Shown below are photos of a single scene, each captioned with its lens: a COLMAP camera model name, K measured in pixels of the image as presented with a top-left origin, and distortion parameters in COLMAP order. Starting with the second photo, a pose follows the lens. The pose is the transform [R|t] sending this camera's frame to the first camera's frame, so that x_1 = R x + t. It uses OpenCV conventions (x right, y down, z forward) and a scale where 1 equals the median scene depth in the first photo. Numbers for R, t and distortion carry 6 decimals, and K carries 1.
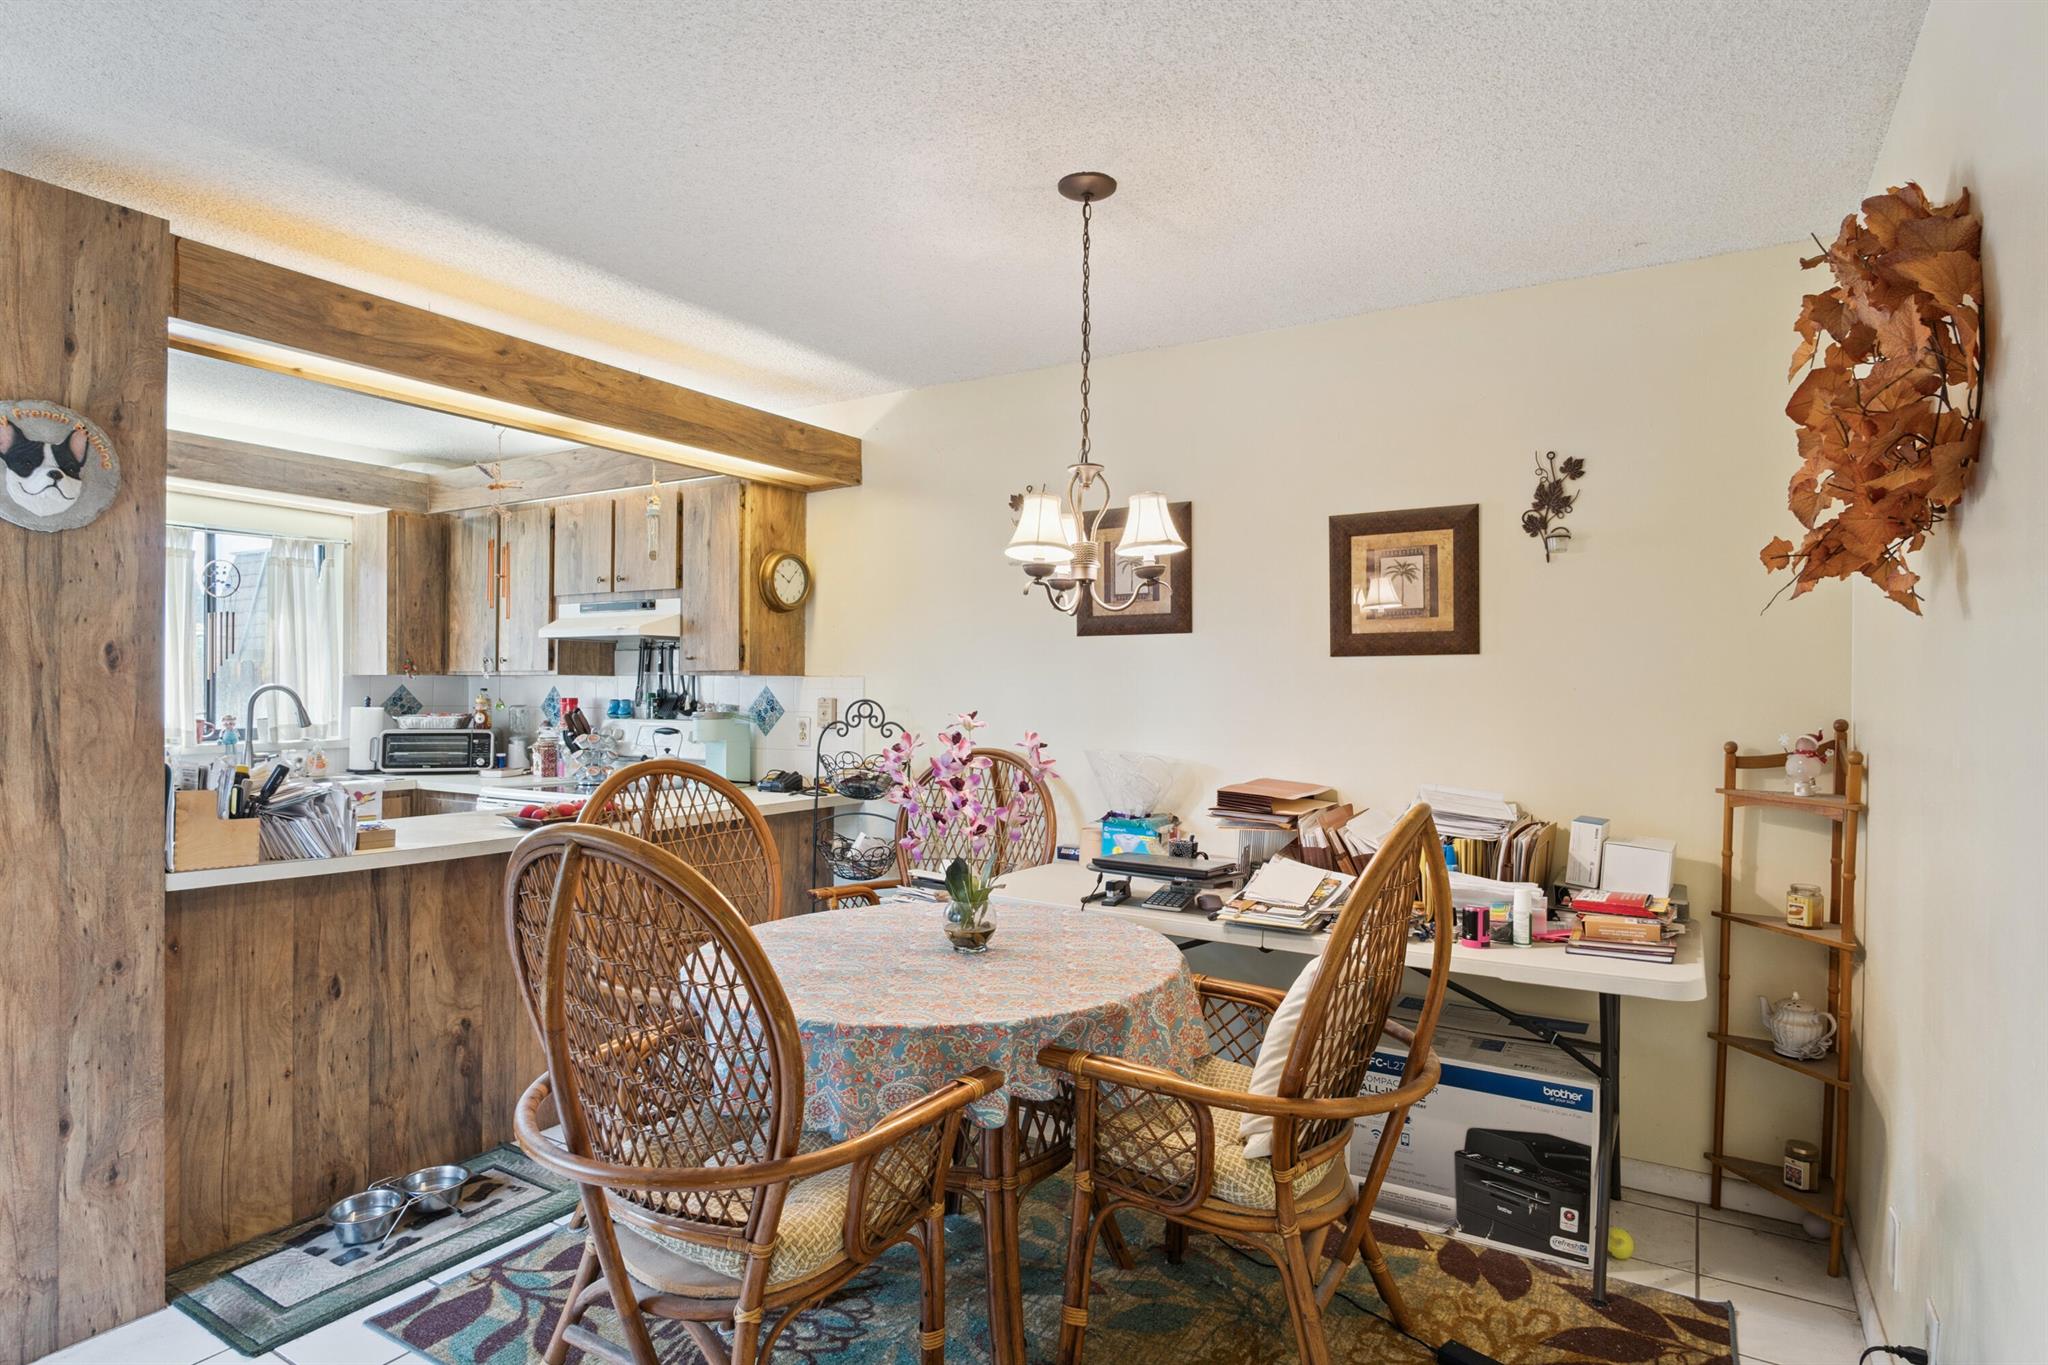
lens RADIAL K [[1094.0, 0, 1024.8], [0, 1094.0, 699.2], [0, 0, 1]] dist [-0.028241, 0.010283]
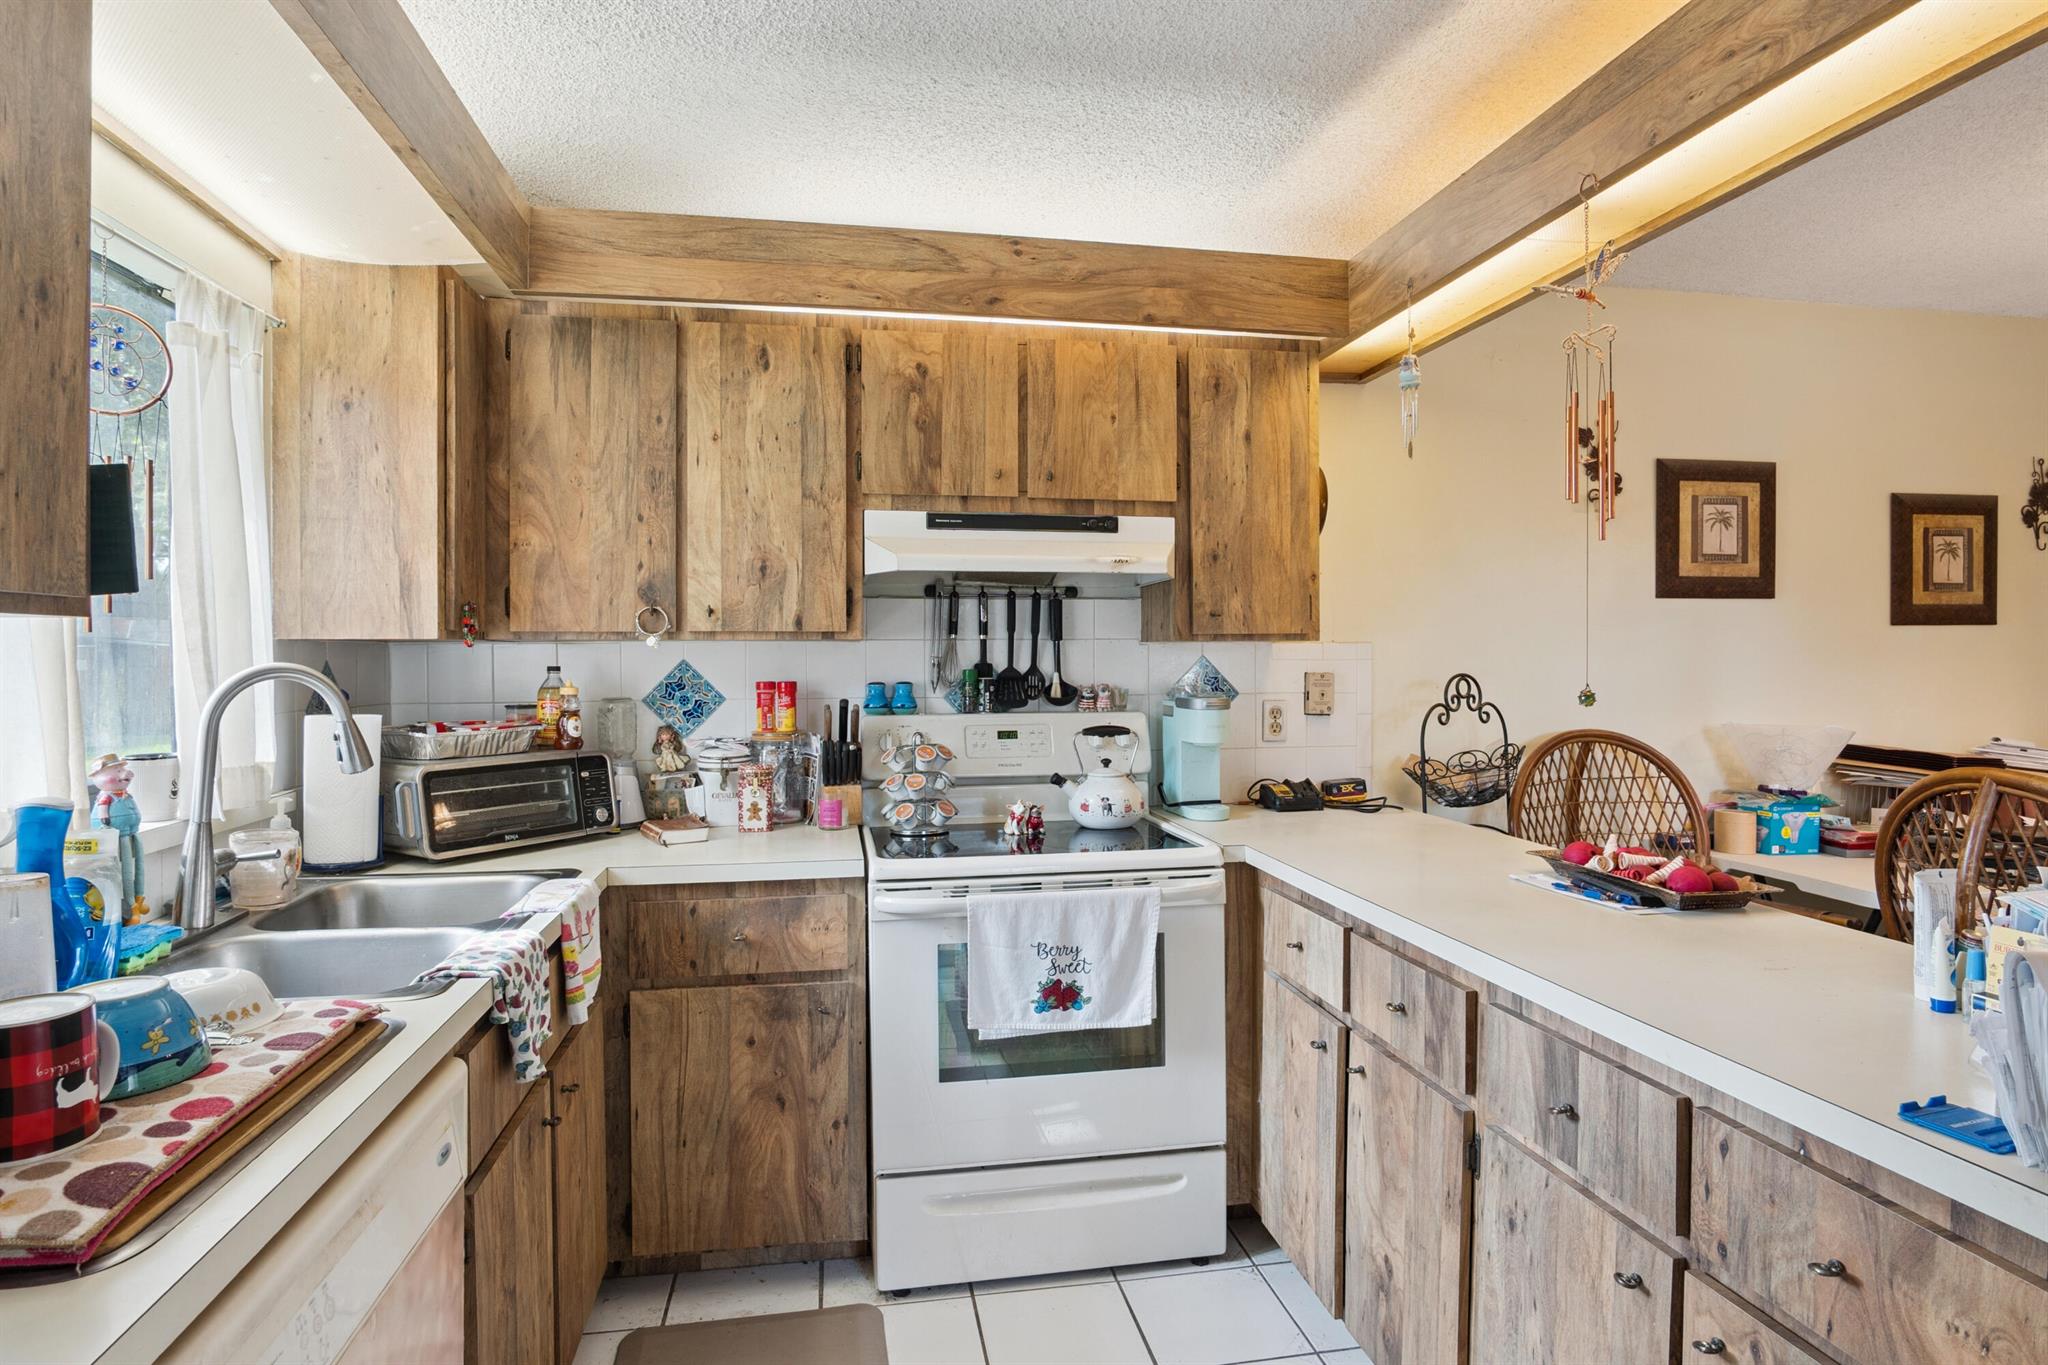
lens RADIAL K [[1125.5, 0, 1033.9], [0, 1125.5, 652.7], [0, 0, 1]] dist [-0.032524, 0.008717]
pose [[0.744195, -0.002852, 0.667956, -1.321942], [0.013902, 0.999840, -0.011220, -0.014425], [-0.667817, 0.017636, 0.744116, 0.943691]]
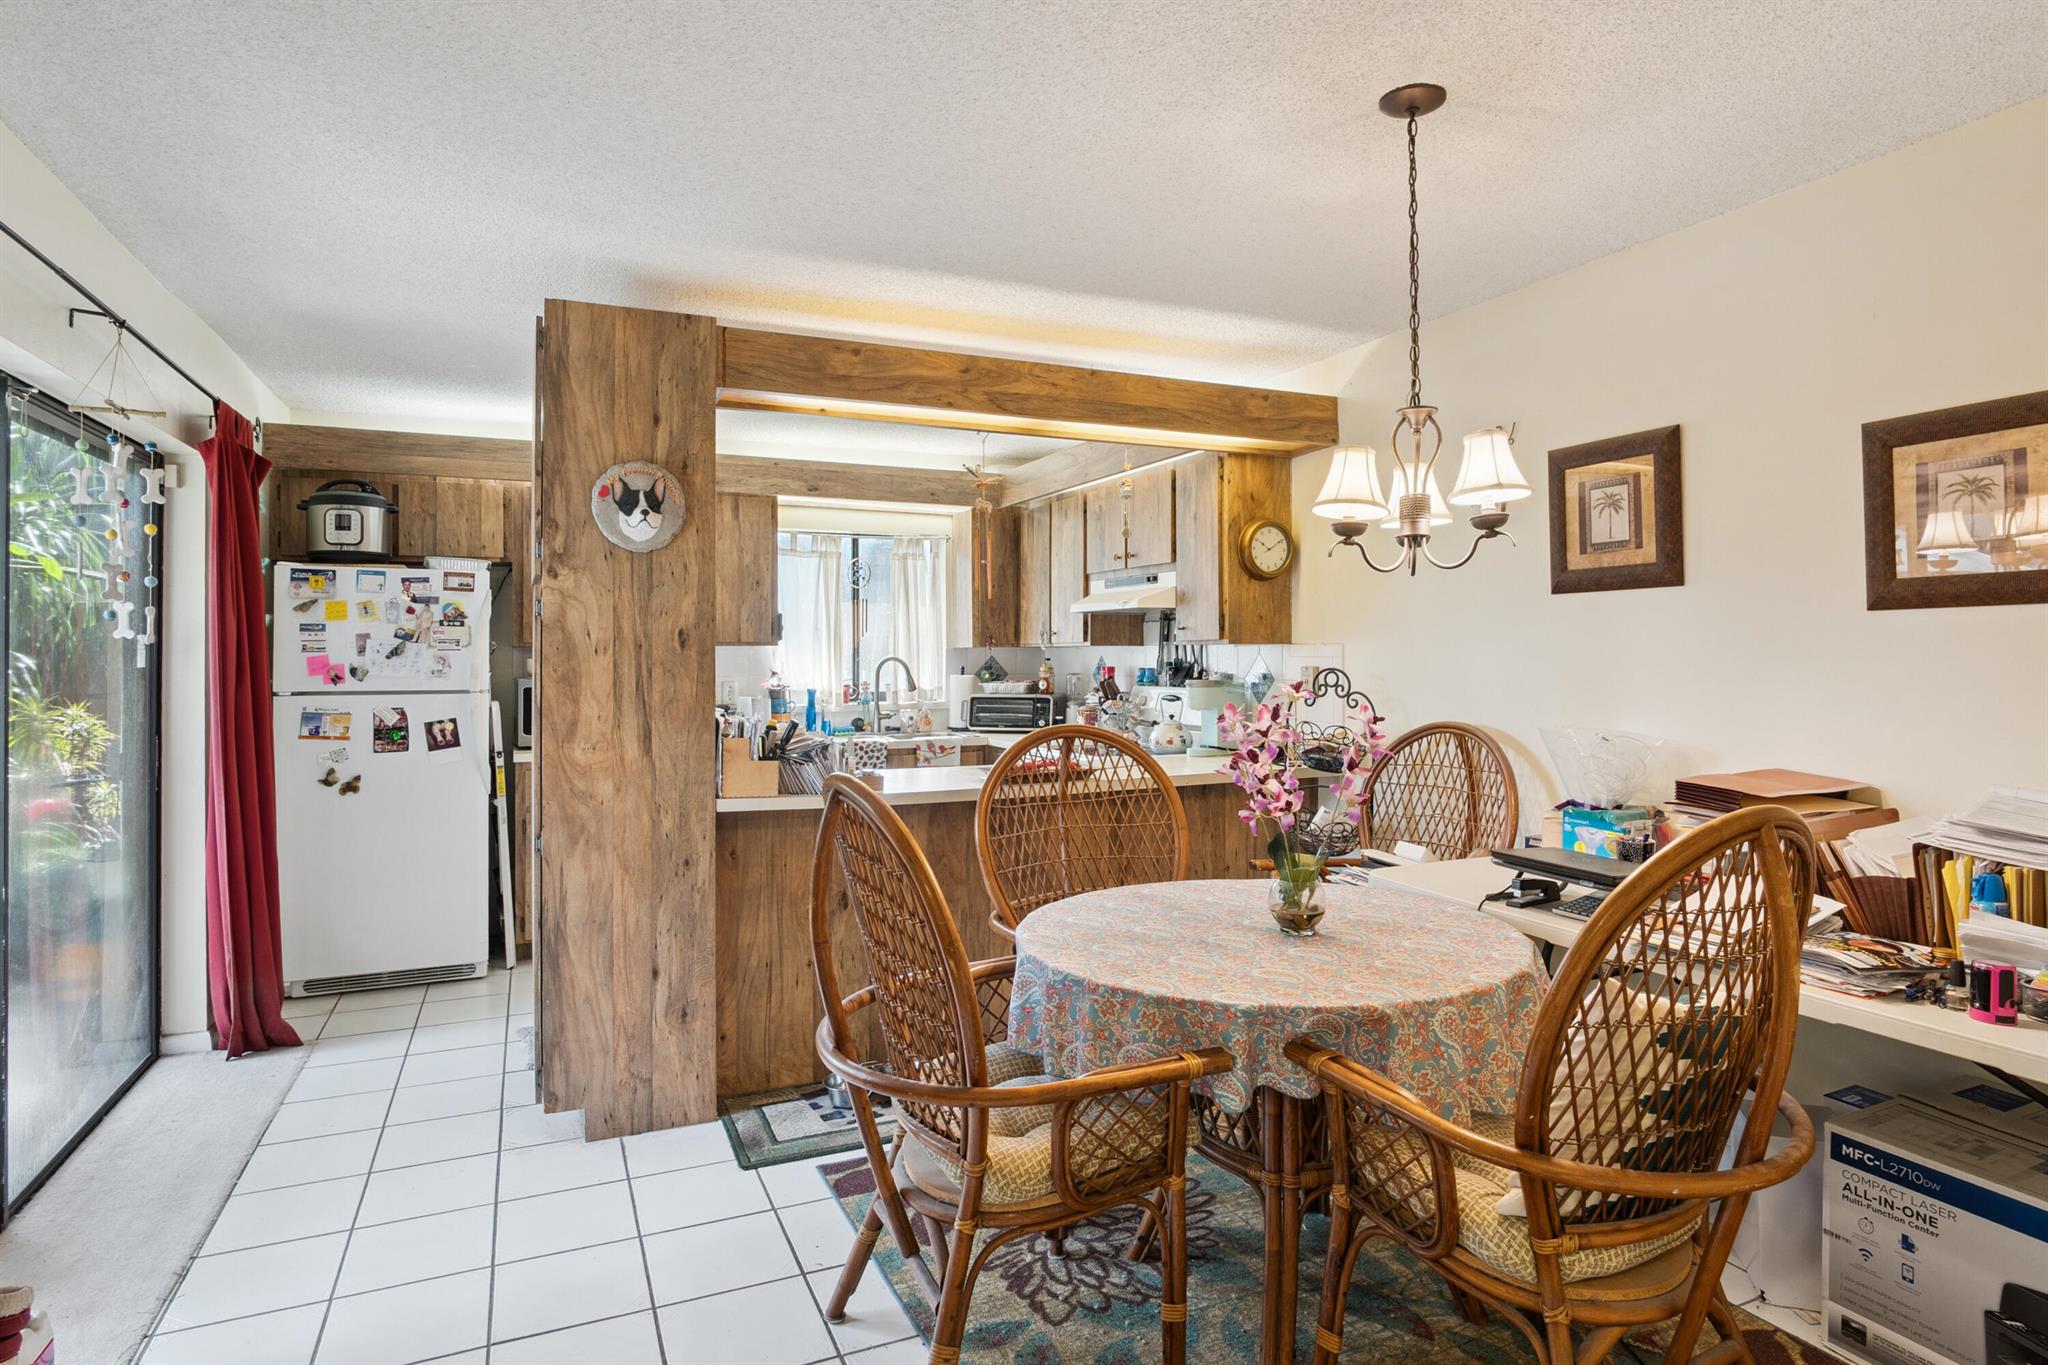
lens RADIAL K [[1125.5, 0, 1033.9], [0, 1125.5, 652.7], [0, 0, 1]] dist [-0.032524, 0.008717]
pose [[0.823498, -0.009312, -0.567242, 0.299131], [0.002710, 0.999918, -0.012481, -0.002258], [0.567312, 0.008740, 0.823456, 0.060544]]
